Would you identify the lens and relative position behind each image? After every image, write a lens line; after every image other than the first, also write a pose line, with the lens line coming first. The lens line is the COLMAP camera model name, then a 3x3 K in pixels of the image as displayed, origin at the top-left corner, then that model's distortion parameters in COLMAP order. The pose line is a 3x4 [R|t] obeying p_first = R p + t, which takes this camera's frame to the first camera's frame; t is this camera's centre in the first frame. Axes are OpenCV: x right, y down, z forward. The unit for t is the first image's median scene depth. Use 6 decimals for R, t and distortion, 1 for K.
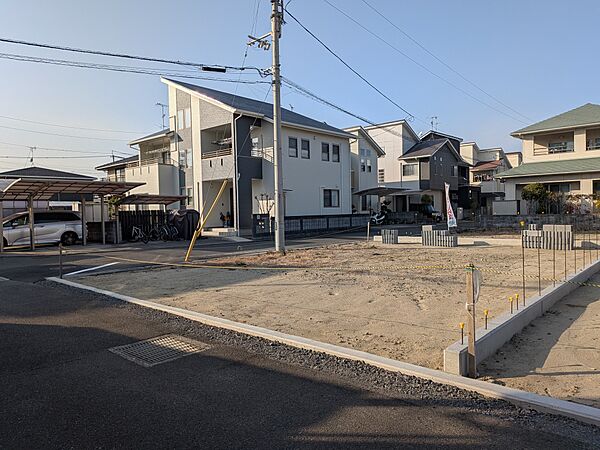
lens RADIAL K [[430.2, 0, 300.0], [0, 430.2, 225.0], [0, 0, 1]] dist [0.005416, -0.004232]
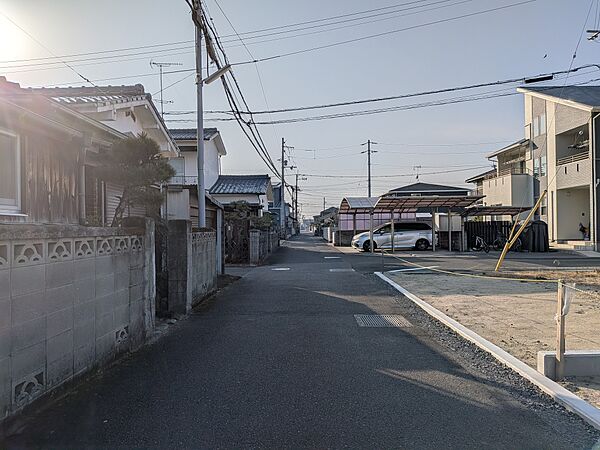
lens RADIAL K [[430.2, 0, 300.0], [0, 430.2, 225.0], [0, 0, 1]] dist [0.005416, -0.004232]
pose [[0.664075, 0.008923, -0.747613, 0.106486], [-0.024418, 0.999654, -0.009758, -0.002921], [0.747267, 0.024735, 0.664063, -0.032988]]
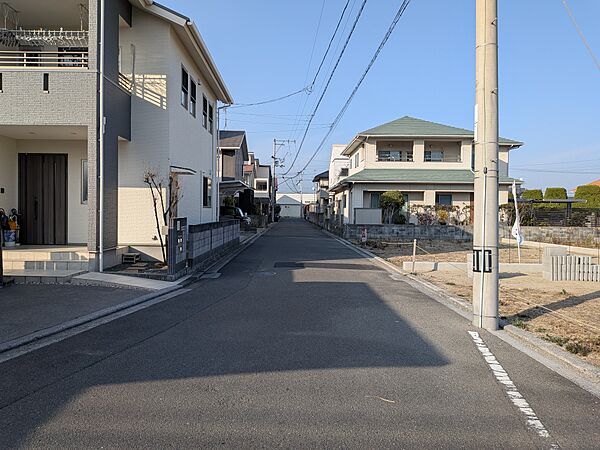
lens RADIAL K [[430.2, 0, 300.0], [0, 430.2, 225.0], [0, 0, 1]] dist [0.005416, -0.004232]
pose [[0.730131, 0.012439, 0.683194, -0.274229], [-0.006548, 0.999916, -0.011207, -0.013973], [-0.683276, 0.003709, 0.730151, 0.553394]]
